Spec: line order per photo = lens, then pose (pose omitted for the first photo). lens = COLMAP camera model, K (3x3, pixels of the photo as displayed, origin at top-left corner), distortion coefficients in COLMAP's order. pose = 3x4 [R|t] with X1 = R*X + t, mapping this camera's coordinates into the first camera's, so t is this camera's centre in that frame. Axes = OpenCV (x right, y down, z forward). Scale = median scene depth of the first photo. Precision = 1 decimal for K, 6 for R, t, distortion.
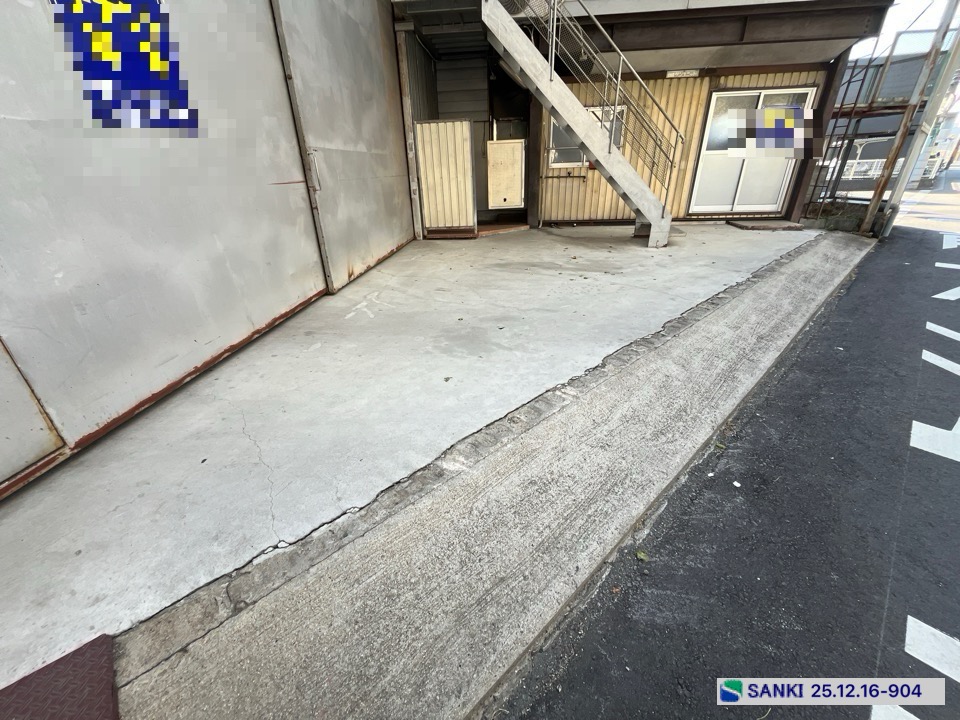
lens RADIAL K [[388.8, 0, 477.1], [0, 388.8, 360.9], [0, 0, 1]] dist [-0.003323, -0.000154]
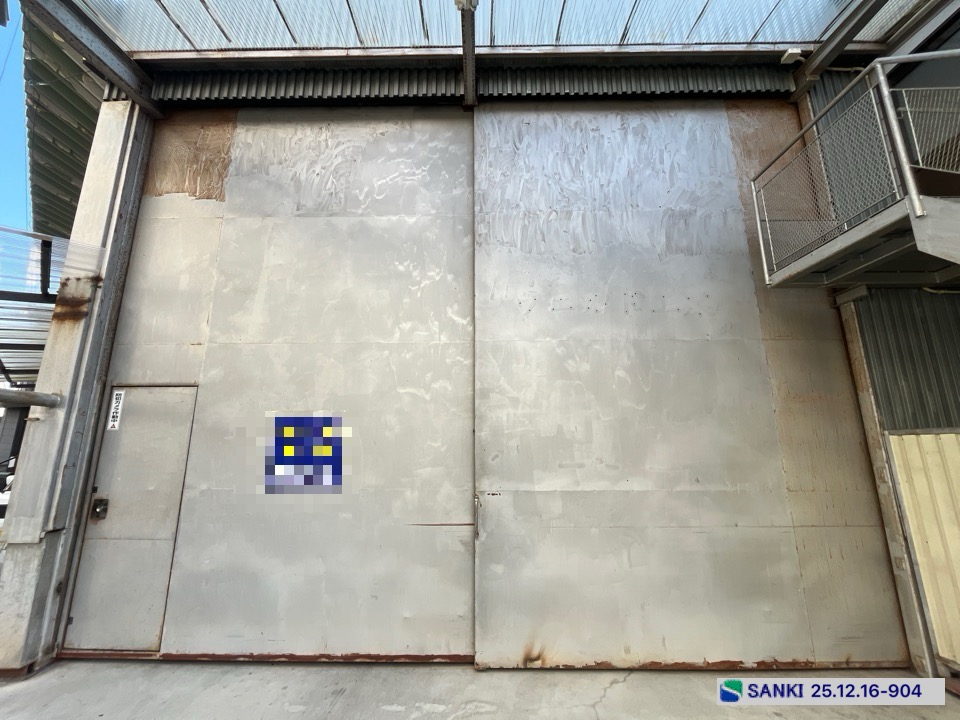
lens RADIAL K [[388.8, 0, 476.5], [0, 388.8, 360.8], [0, 0, 1]] dist [-0.003323, -0.000154]
pose [[0.088536, -0.177516, -0.980127, 0.310344], [-0.440898, 0.875362, -0.198369, -0.356307], [0.893180, 0.449699, -0.000765, 0.473568]]
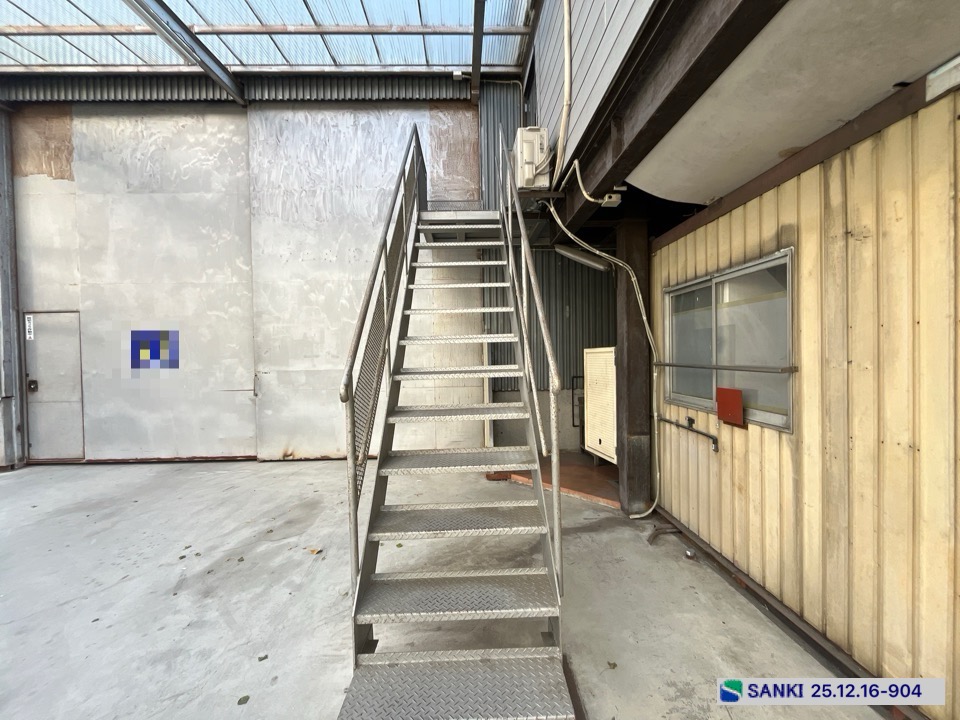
lens RADIAL K [[388.8, 0, 476.3], [0, 388.8, 360.6], [0, 0, 1]] dist [-0.003323, -0.000154]
pose [[0.129120, 0.045476, -0.990586, 0.736520], [-0.426644, 0.904310, -0.014097, -0.539170], [0.895155, 0.424448, 0.136167, 0.885882]]
